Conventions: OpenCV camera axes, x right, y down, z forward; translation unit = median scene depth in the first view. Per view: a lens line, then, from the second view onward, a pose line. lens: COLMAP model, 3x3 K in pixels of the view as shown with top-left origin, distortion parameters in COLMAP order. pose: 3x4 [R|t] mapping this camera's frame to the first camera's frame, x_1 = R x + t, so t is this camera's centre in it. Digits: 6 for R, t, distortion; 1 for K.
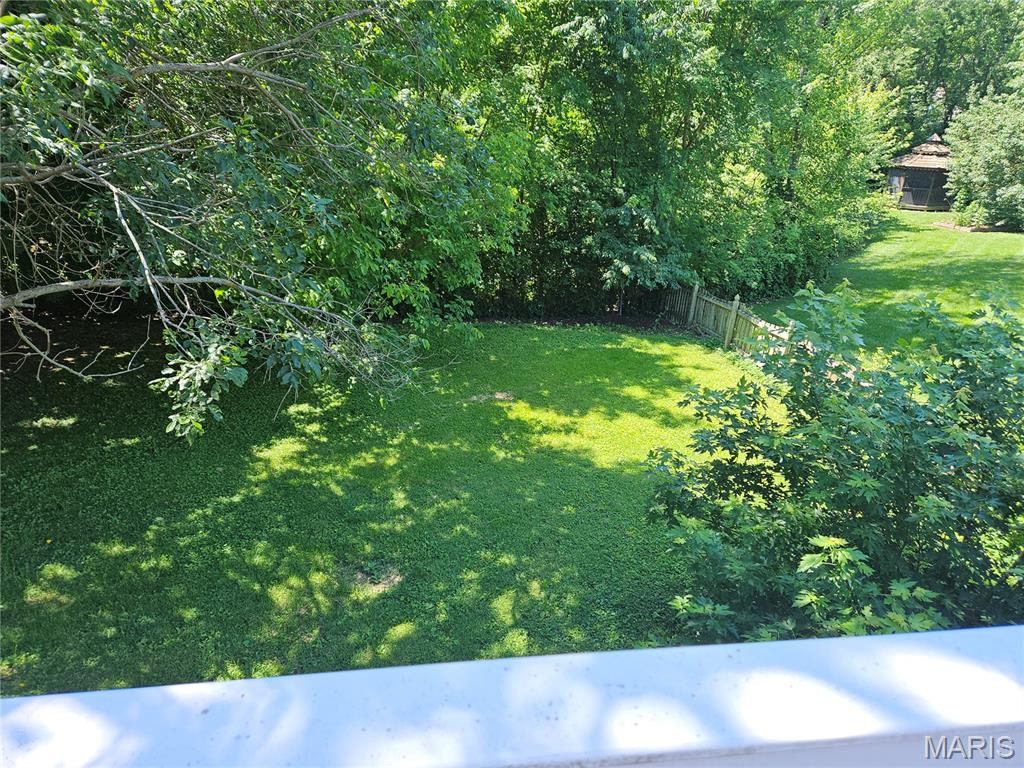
lens RADIAL K [[679.9, 0, 509.9], [0, 679.9, 388.2], [0, 0, 1]] dist [0.079750, -0.075084]
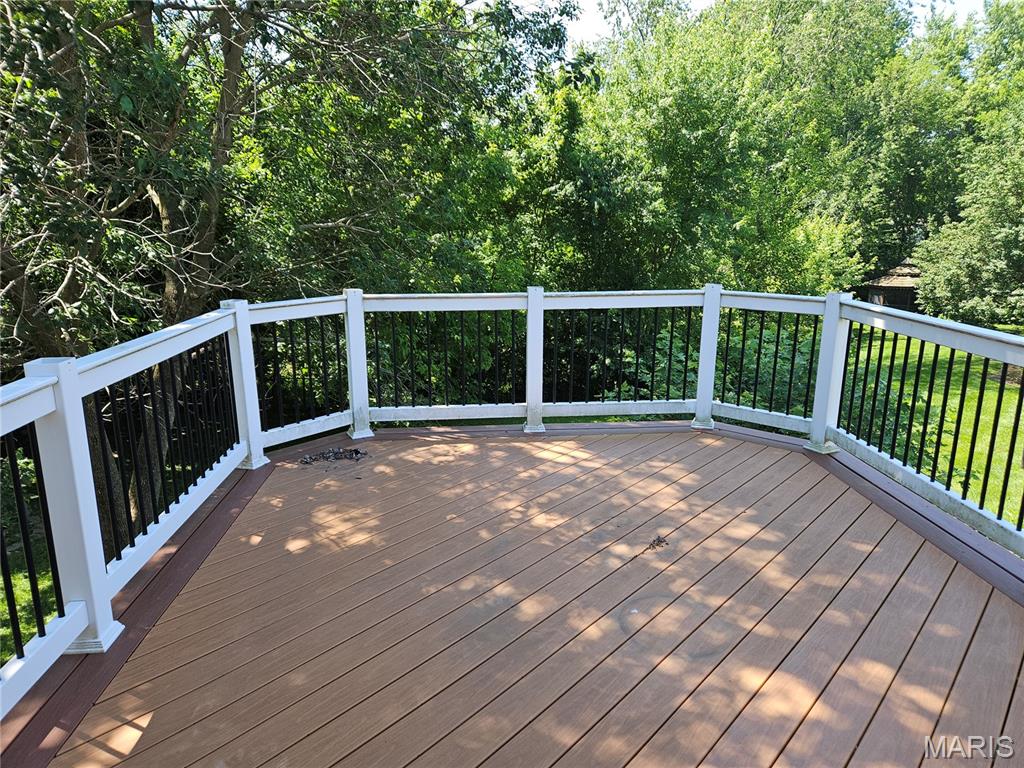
lens RADIAL K [[679.9, 0, 509.9], [0, 679.9, 388.2], [0, 0, 1]] dist [0.079750, -0.075084]
pose [[0.998987, -0.018701, -0.040918, 0.041244], [0.010903, 0.983036, -0.183086, 0.107862], [0.043648, 0.182454, 0.982245, -0.249221]]
